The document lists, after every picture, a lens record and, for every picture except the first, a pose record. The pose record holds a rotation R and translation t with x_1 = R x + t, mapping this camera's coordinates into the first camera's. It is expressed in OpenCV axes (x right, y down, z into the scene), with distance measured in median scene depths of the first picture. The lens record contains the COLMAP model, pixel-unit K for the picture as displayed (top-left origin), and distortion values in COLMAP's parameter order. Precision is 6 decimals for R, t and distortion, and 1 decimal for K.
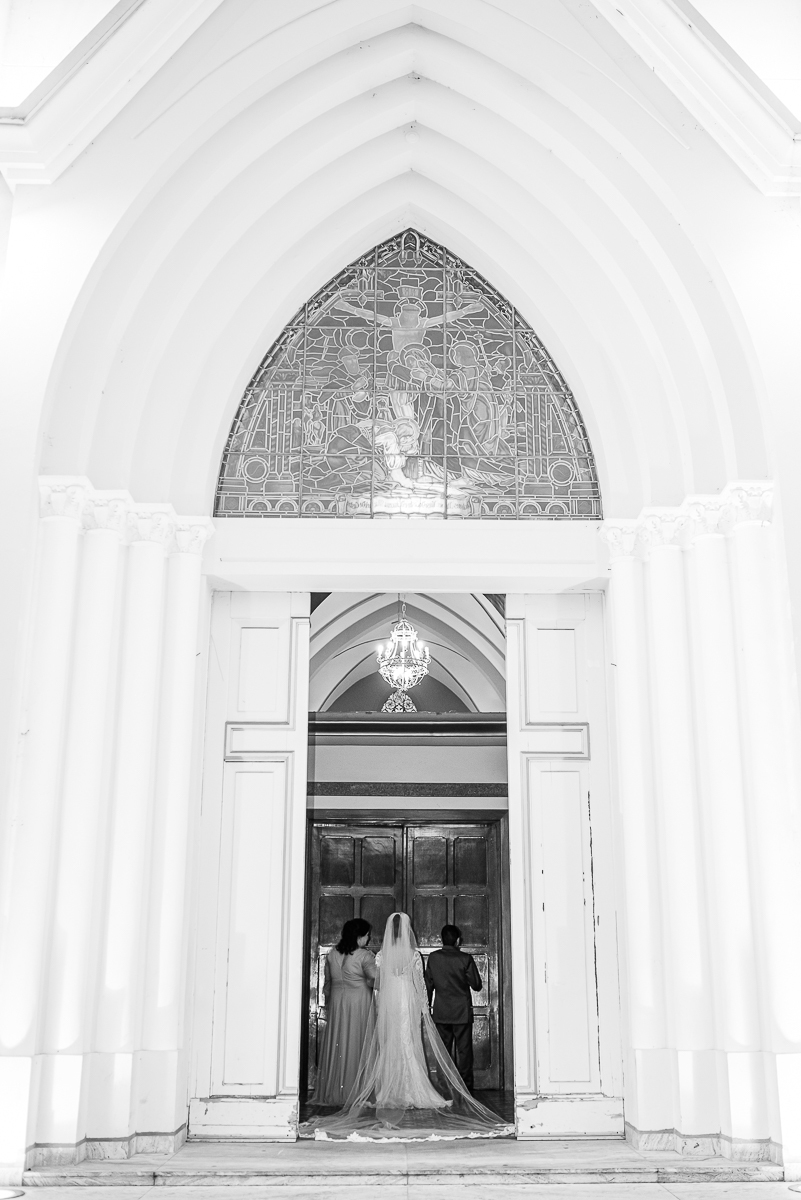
lens RADIAL K [[1276.7, 0, 406.2], [0, 1276.7, 600.2], [0, 0, 1]] dist [-0.073883, 0.000000]
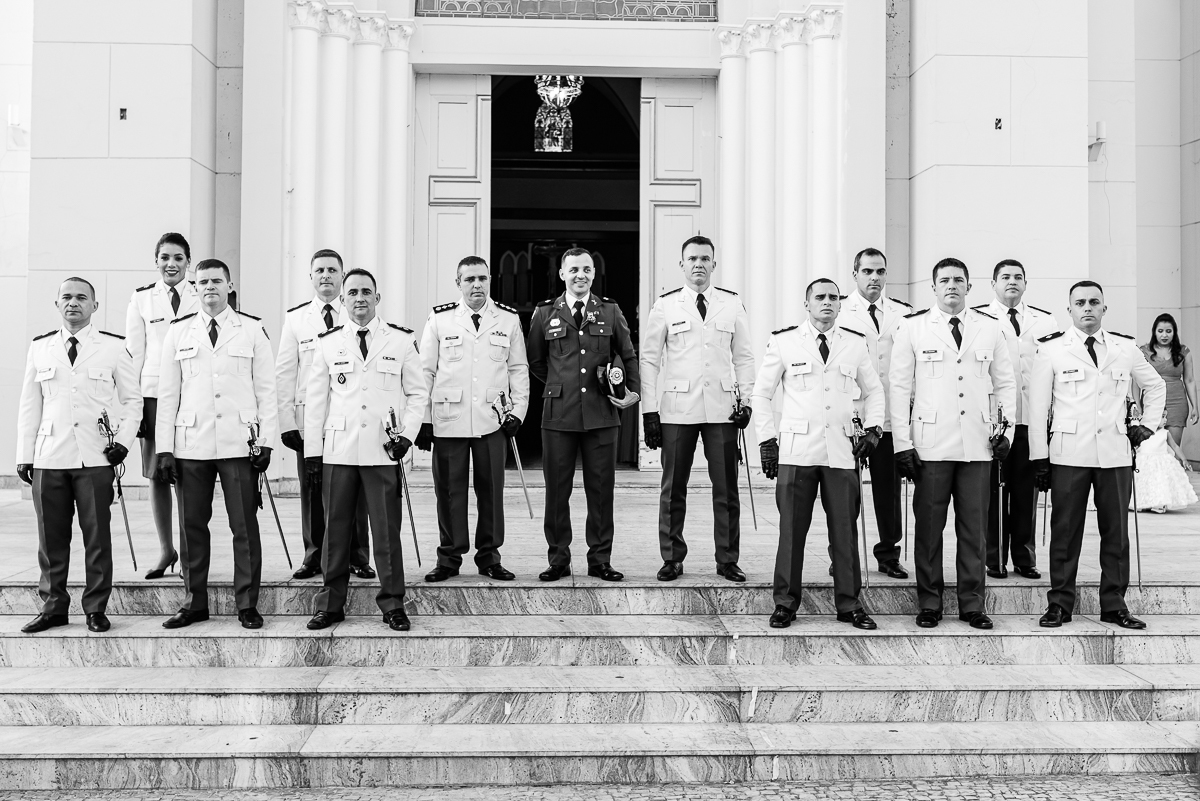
lens RADIAL K [[1212.7, 0, 599.9], [0, 1212.7, 399.4], [0, 0, 1]] dist [0.005073, 0.000000]
pose [[0.999419, 0.001911, 0.034017, -0.006028], [-0.012670, 0.947666, 0.319011, -0.090110], [-0.031628, -0.319257, 0.947140, -0.281818]]
